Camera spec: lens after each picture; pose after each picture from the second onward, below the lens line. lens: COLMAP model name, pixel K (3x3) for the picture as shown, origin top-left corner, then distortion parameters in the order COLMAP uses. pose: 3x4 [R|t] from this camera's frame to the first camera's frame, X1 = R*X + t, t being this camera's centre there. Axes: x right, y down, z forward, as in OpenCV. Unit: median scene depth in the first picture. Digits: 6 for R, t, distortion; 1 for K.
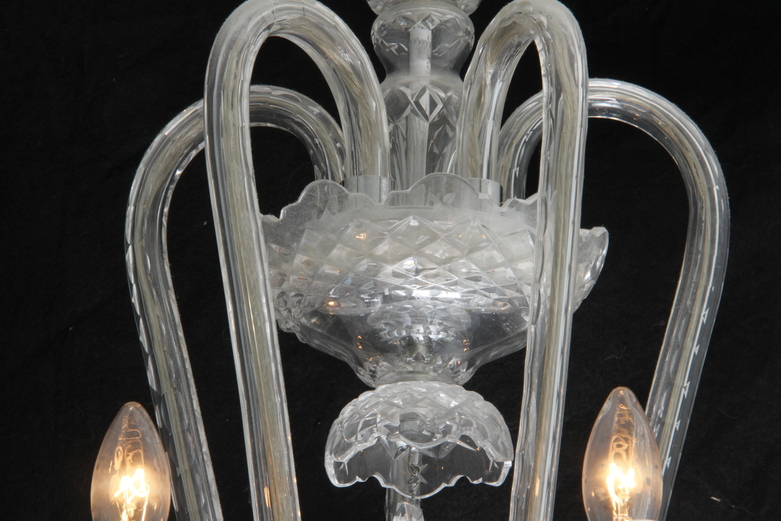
lens RADIAL K [[3368.5, 0, 390.5], [0, 3368.5, 260.5], [0, 0, 1]] dist [0.877732, -3.387467]
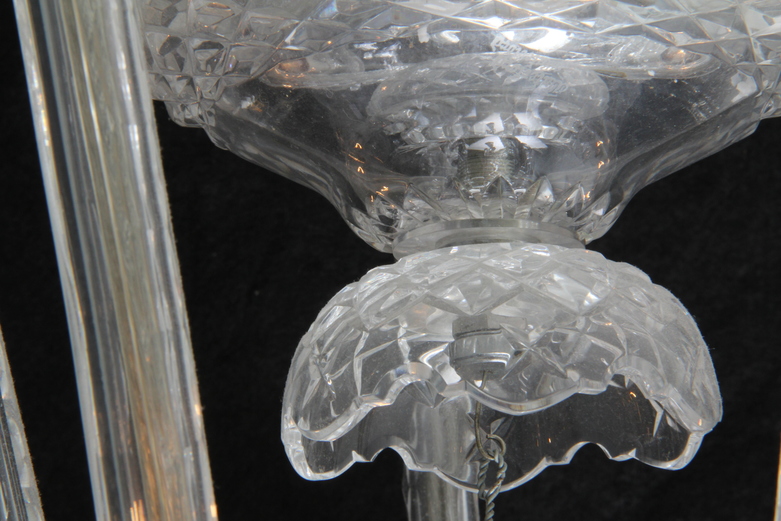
lens RADIAL K [[3254.3, 0, 390.5], [0, 3254.3, 260.5], [0, 0, 1]] dist [0.763496, -2.321935]
pose [[0.999399, -0.021307, 0.027347, -0.016446], [0.018839, 0.995984, 0.087527, 0.001587], [-0.029102, -0.086960, 0.995787, 0.585090]]
